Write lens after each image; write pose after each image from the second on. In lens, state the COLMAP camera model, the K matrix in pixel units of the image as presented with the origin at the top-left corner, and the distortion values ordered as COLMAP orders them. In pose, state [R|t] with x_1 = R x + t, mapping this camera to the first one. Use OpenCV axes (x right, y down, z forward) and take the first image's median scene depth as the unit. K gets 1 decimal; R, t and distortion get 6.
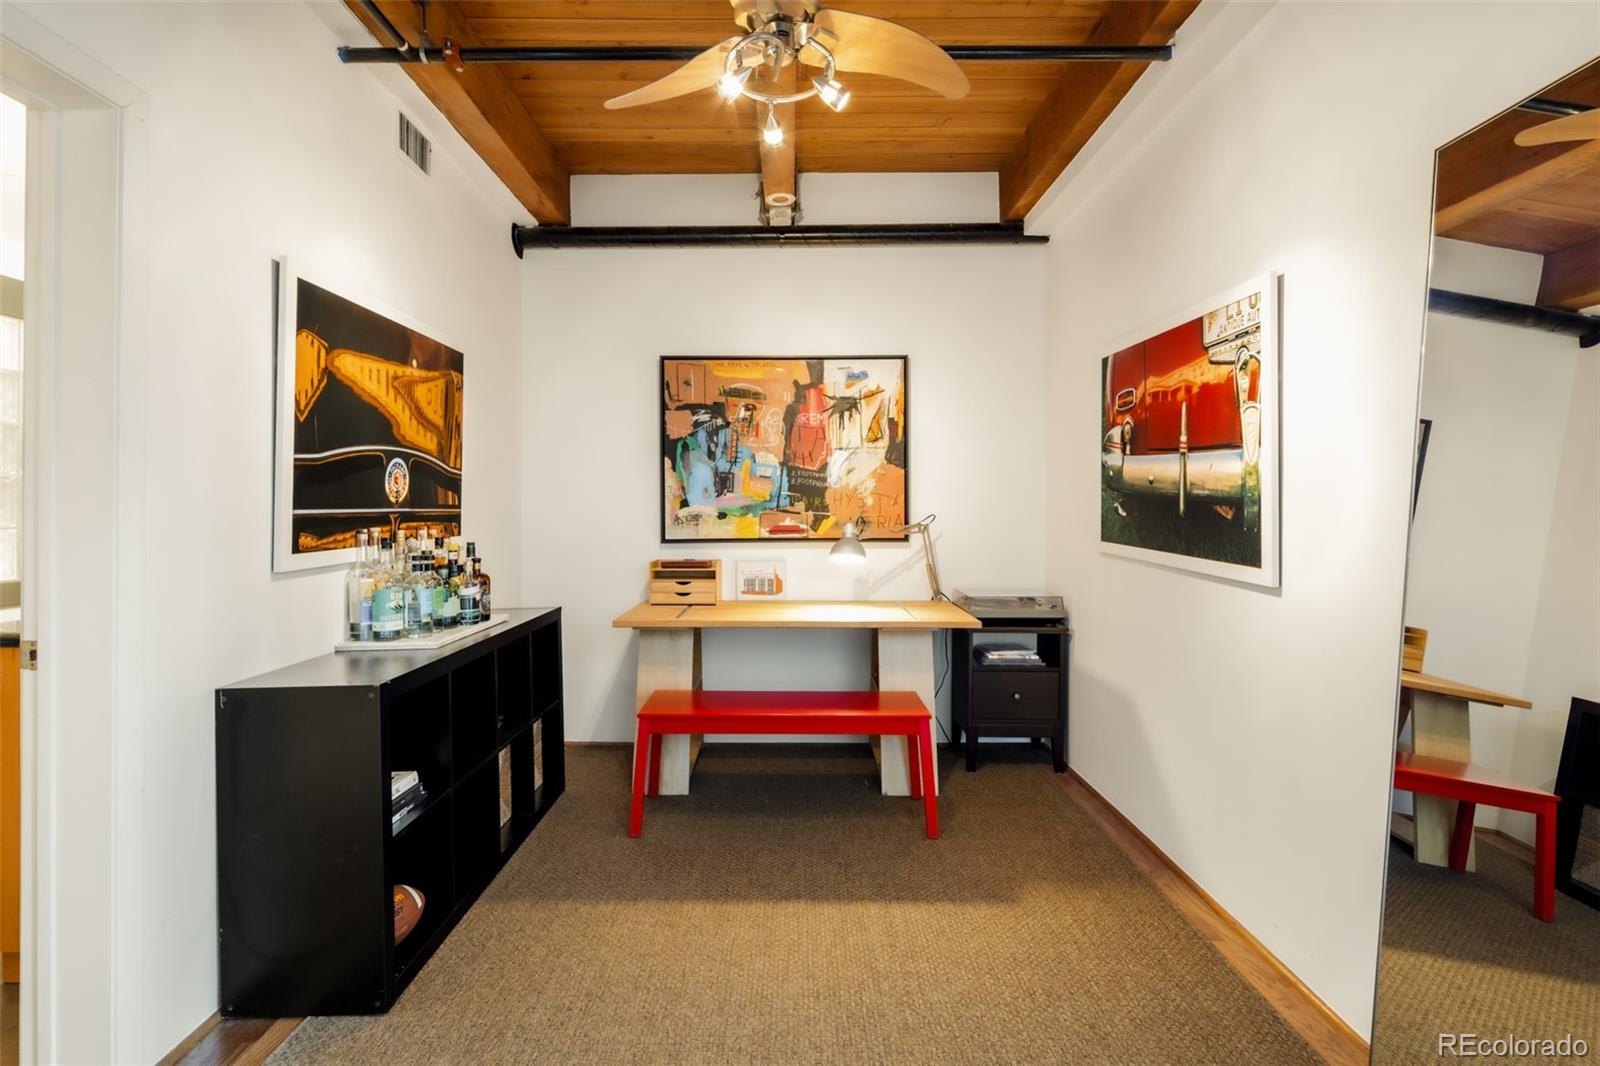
lens RADIAL K [[4241.6, 0, 799.5], [0, 4241.6, 533.1], [0, 0, 1]] dist [-0.326844, 0.000000]
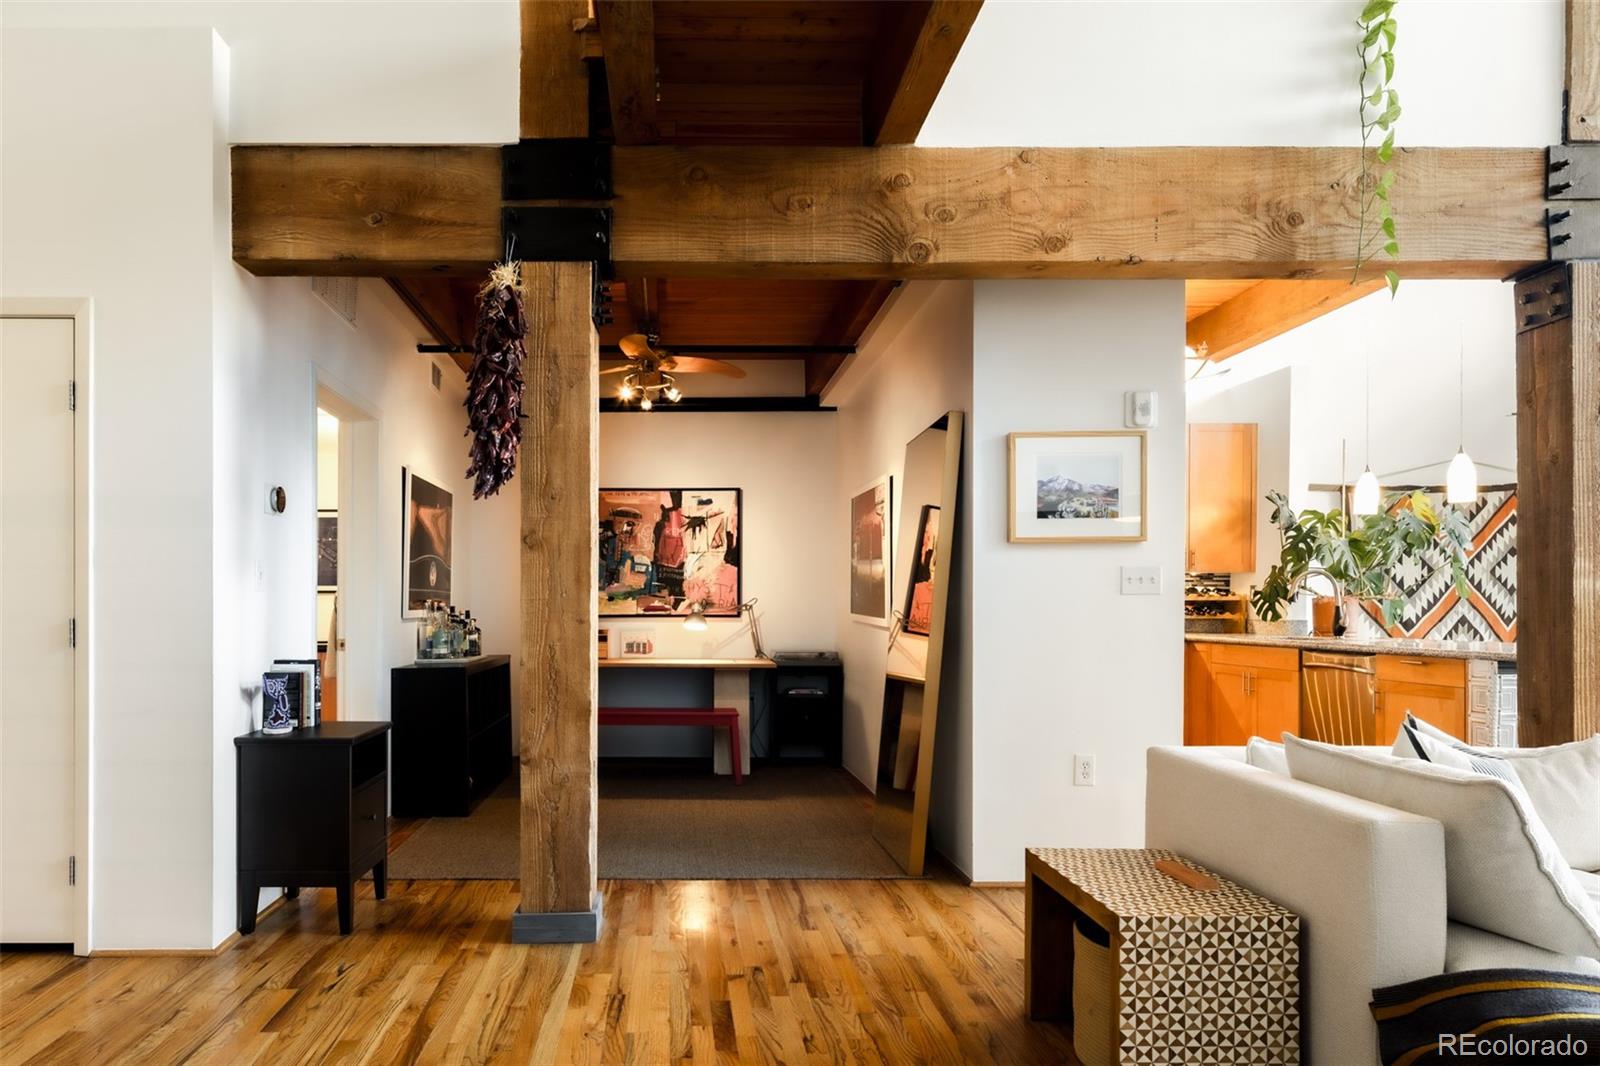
lens RADIAL K [[4241.6, 0, 799.9], [0, 4241.6, 534.9], [0, 0, 1]] dist [-0.326844, 0.000000]
pose [[0.999553, 0.004289, 0.029576, 0.003296], [-0.003648, 0.999758, -0.021695, 0.005246], [-0.029662, 0.021578, 0.999327, -0.443798]]
